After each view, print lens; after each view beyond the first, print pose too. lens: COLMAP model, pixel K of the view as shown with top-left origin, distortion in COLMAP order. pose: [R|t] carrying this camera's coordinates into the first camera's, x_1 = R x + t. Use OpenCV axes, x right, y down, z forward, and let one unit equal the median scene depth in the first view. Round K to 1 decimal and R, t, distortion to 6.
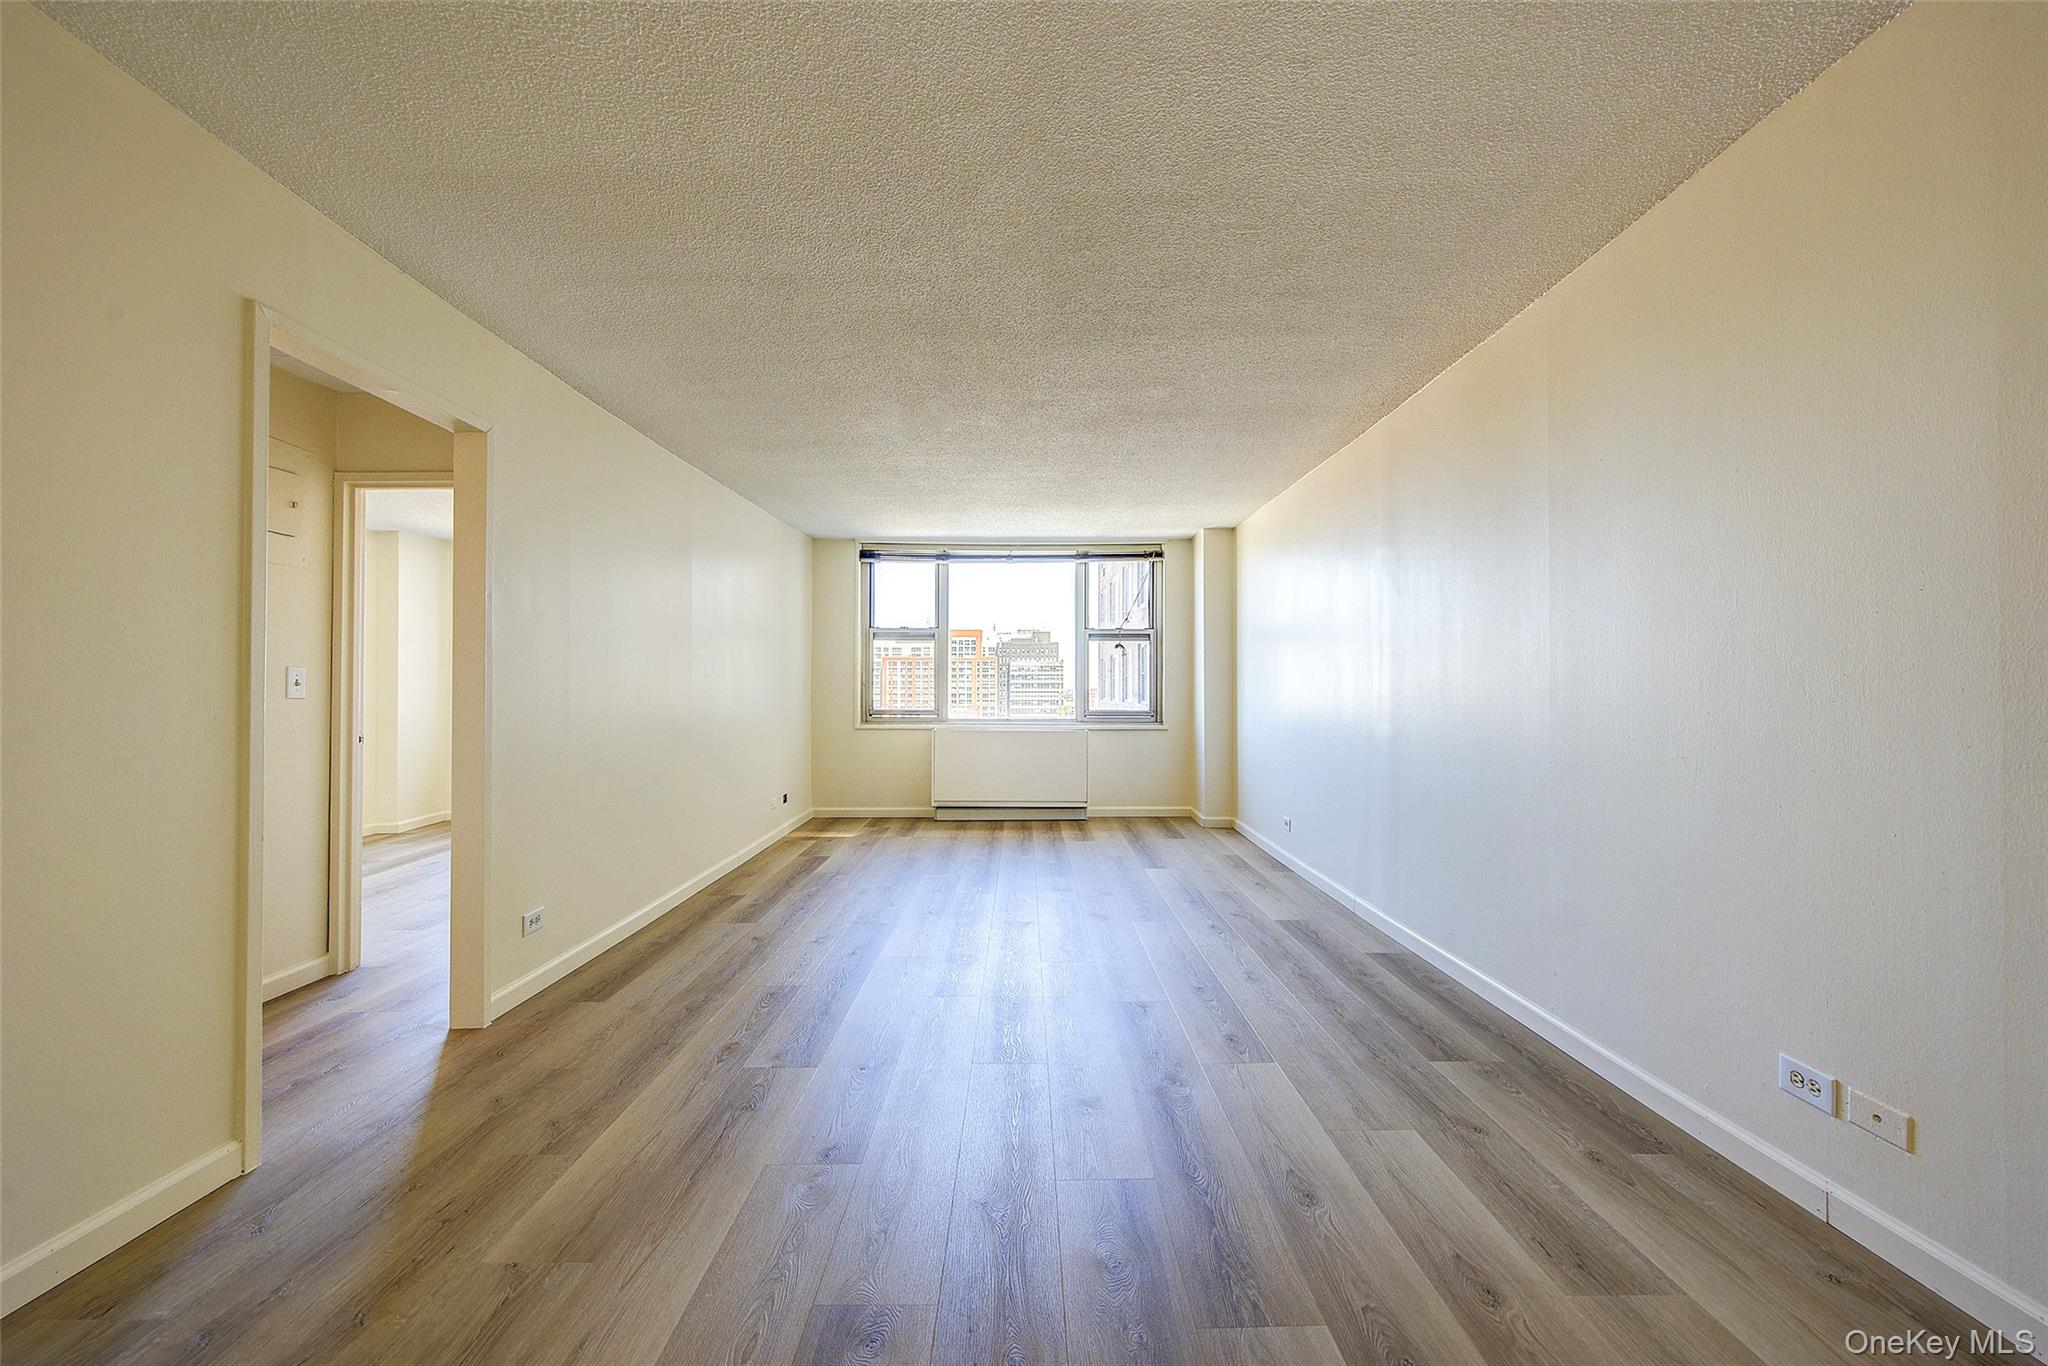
lens RADIAL K [[810.2, 0, 1027.9], [0, 810.2, 678.4], [0, 0, 1]] dist [0.000146, -0.002979]
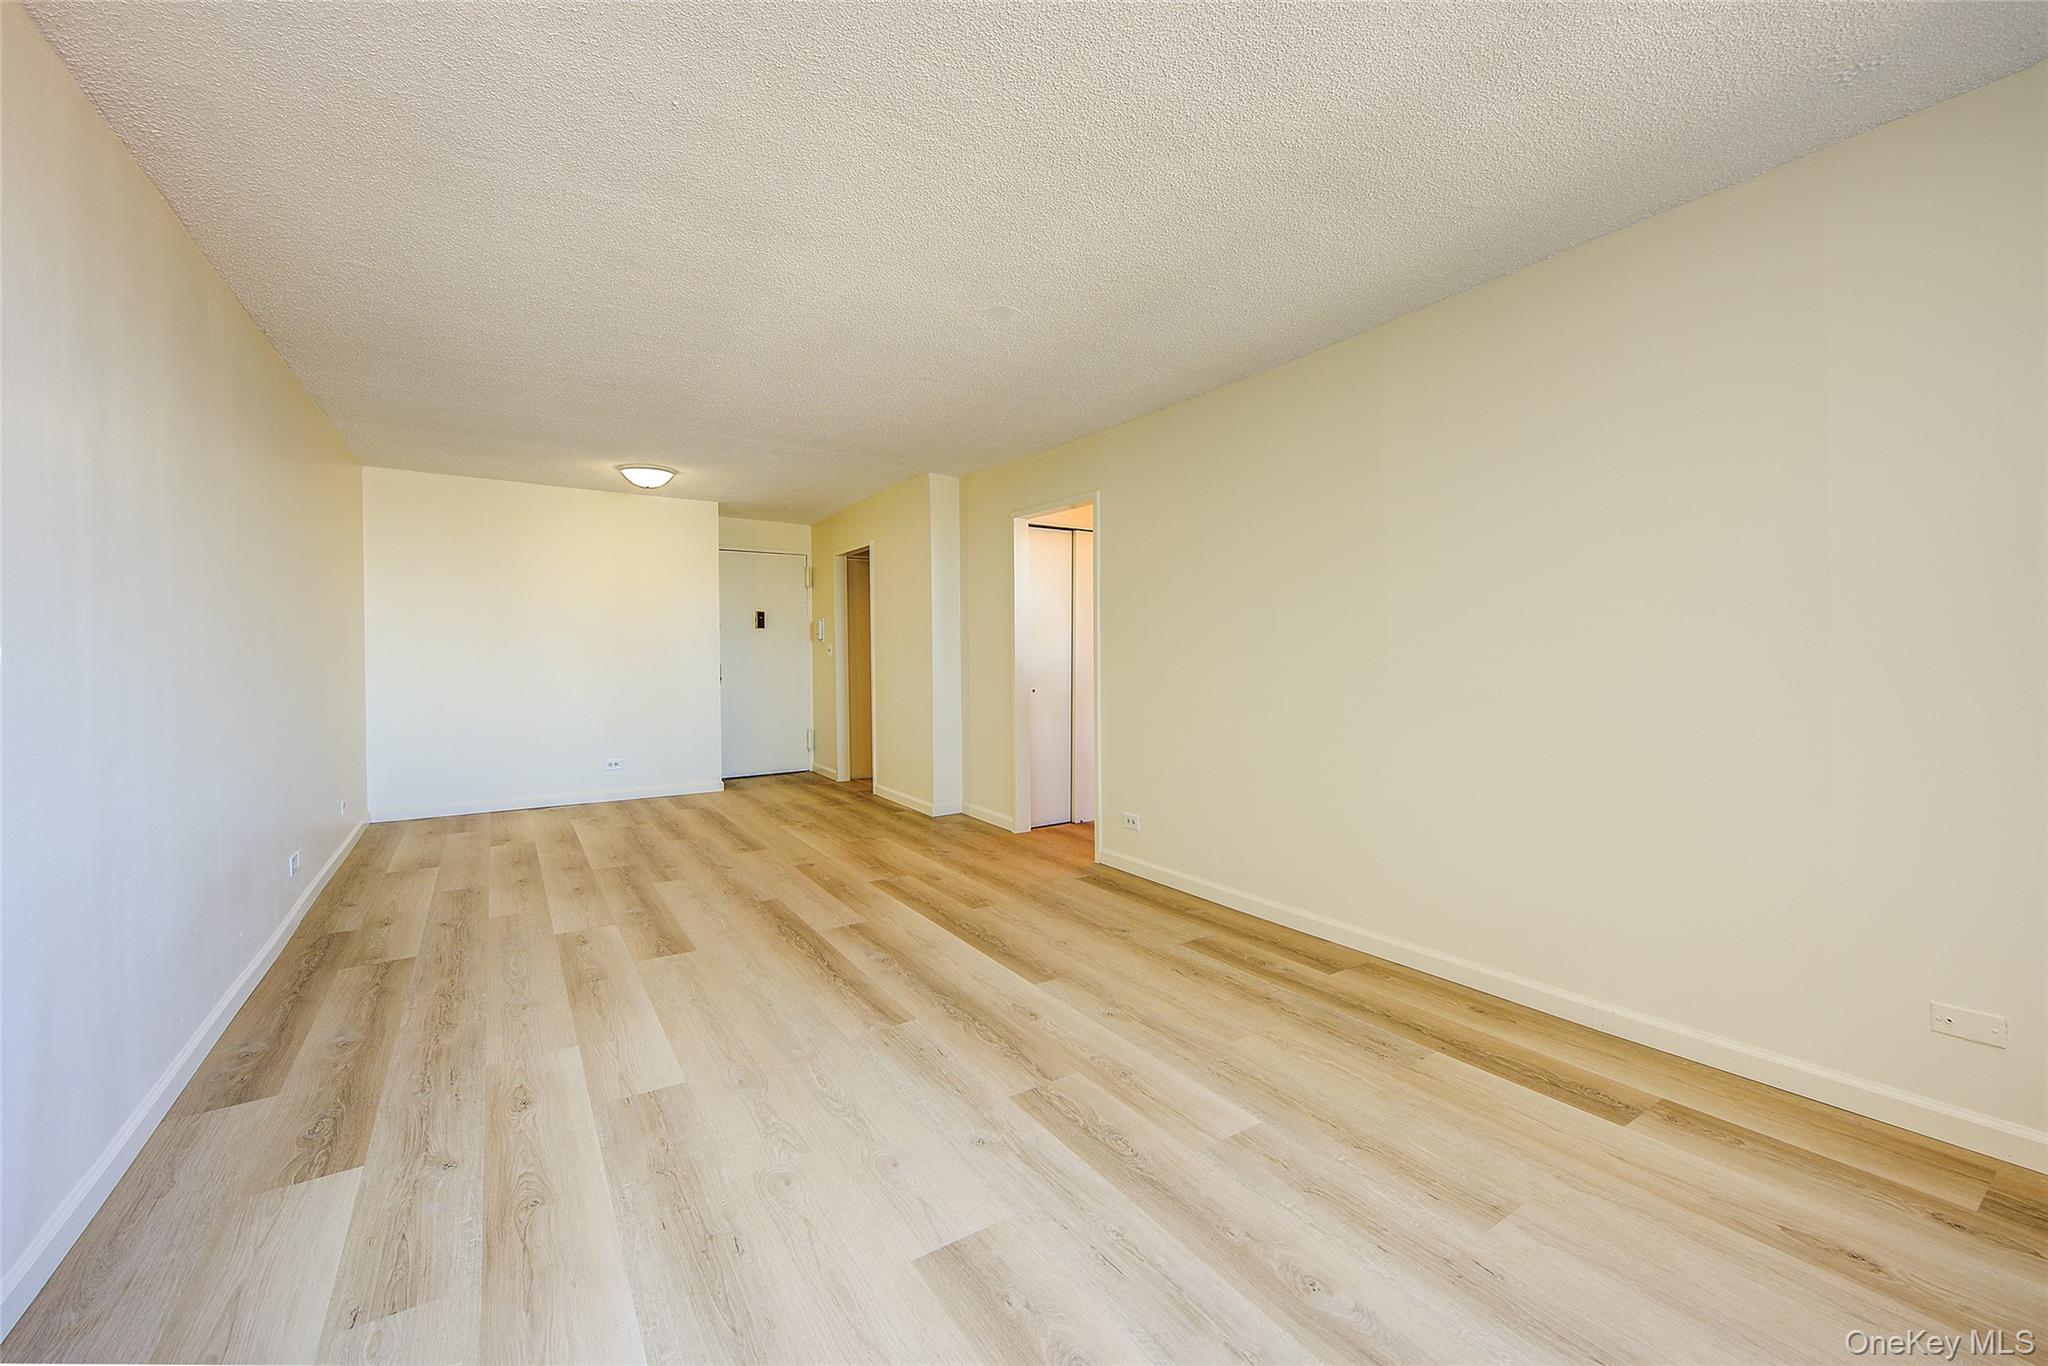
lens RADIAL K [[810.2, 0, 1027.9], [0, 810.2, 678.4], [0, 0, 1]] dist [0.000146, -0.002979]
pose [[-0.838310, 0.024371, -0.544650, 0.135514], [0.015146, 0.999656, 0.021418, 0.008494], [0.544984, 0.009705, -0.838390, 0.941725]]
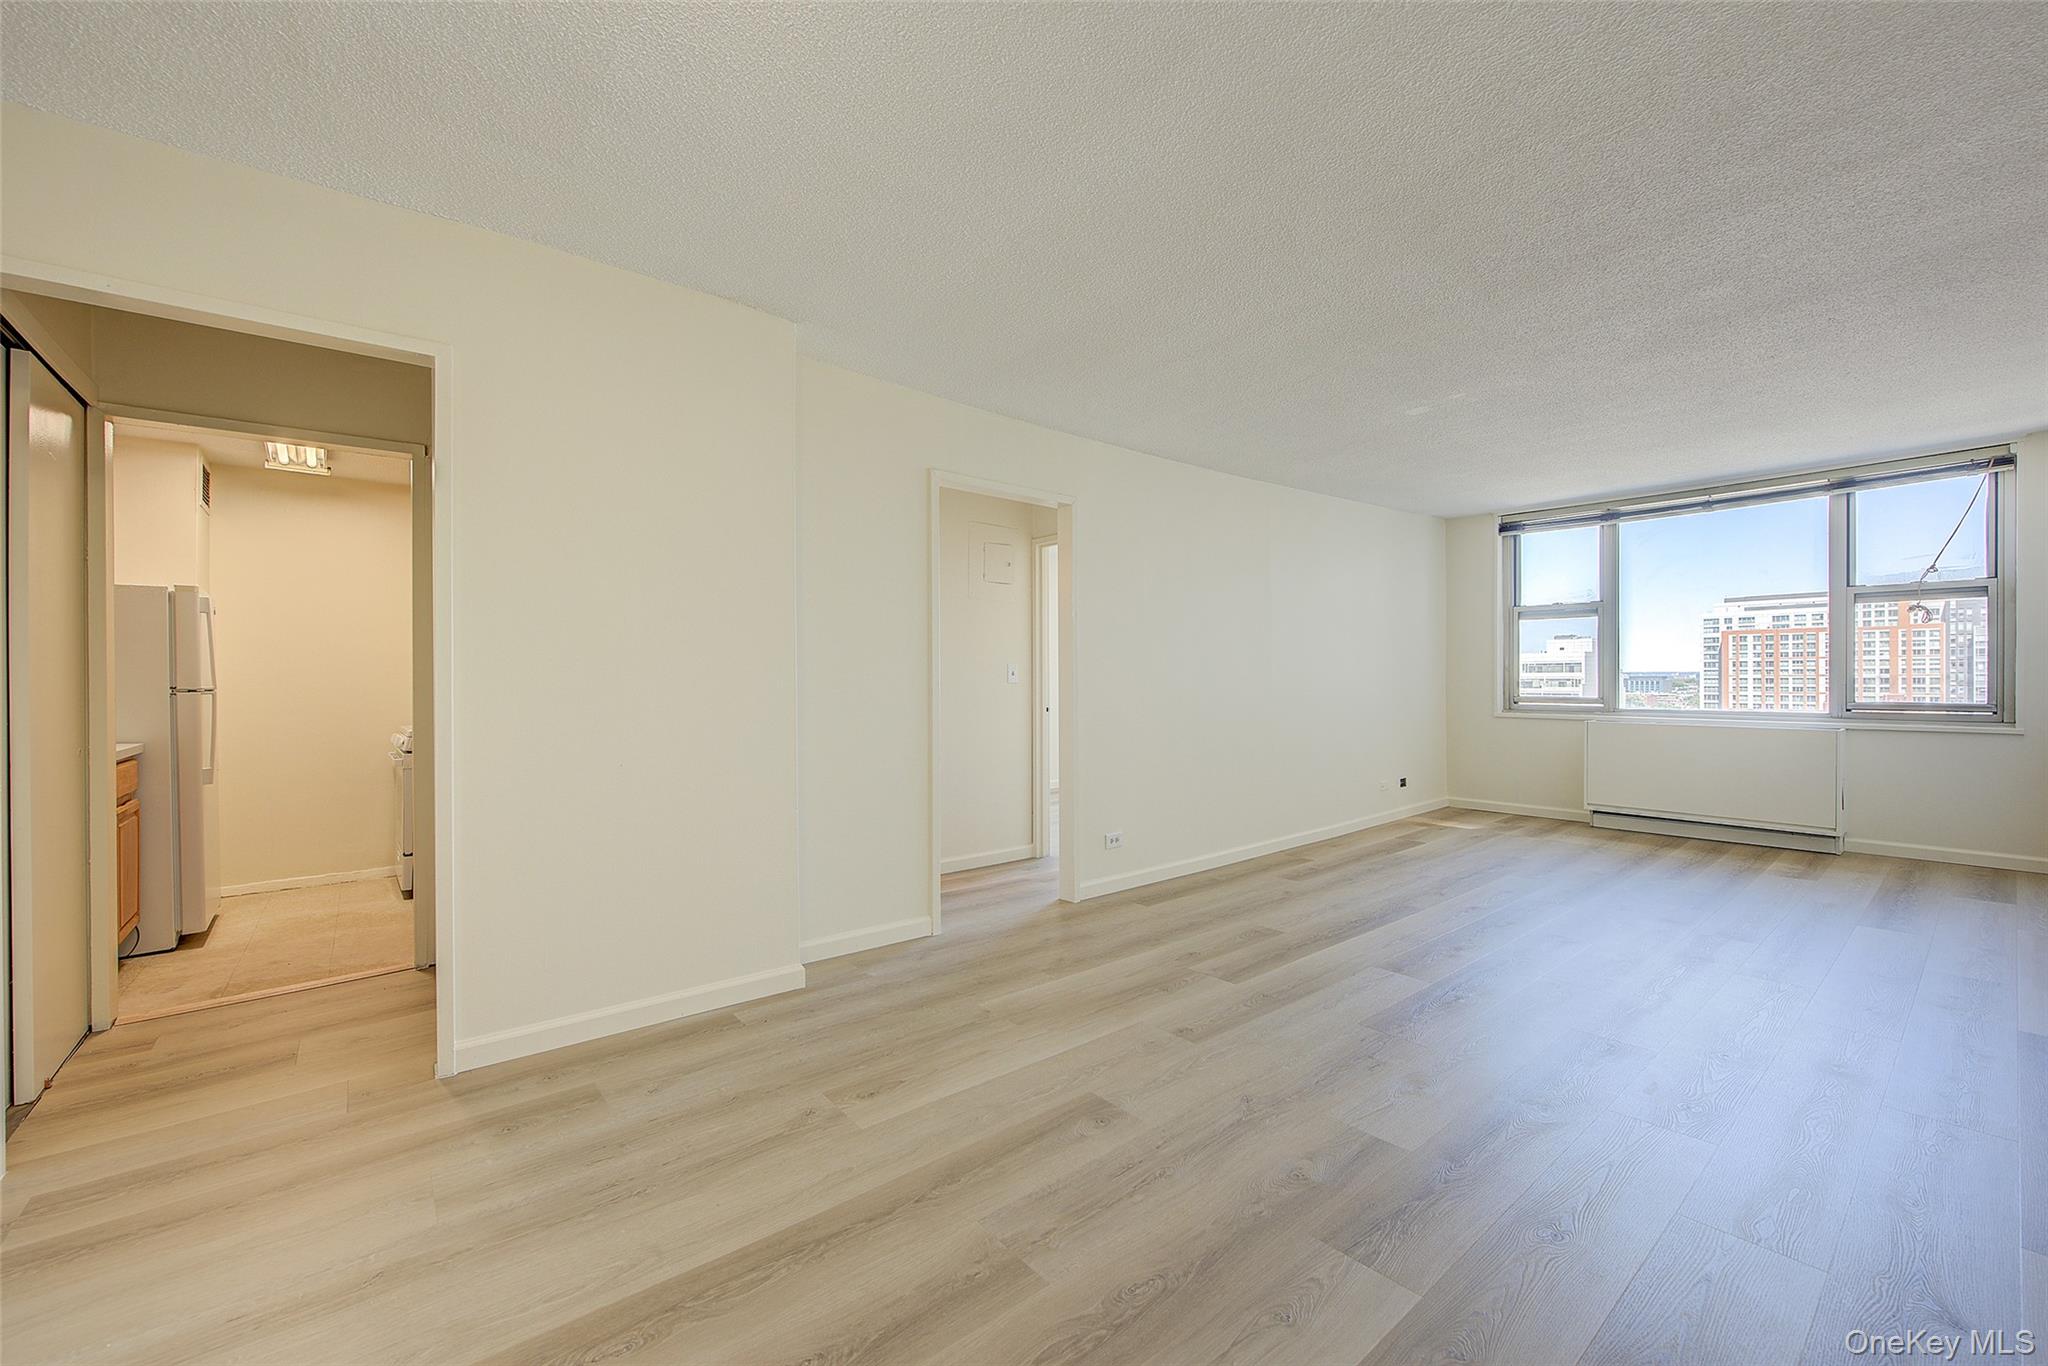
lens RADIAL K [[810.2, 0, 1027.9], [0, 810.2, 678.4], [0, 0, 1]] dist [0.000146, -0.002979]
pose [[0.631381, -0.002649, -0.775469, 0.179687], [0.016646, 0.999810, 0.010137, -0.000427], [0.775294, -0.019309, 0.631305, -0.003574]]
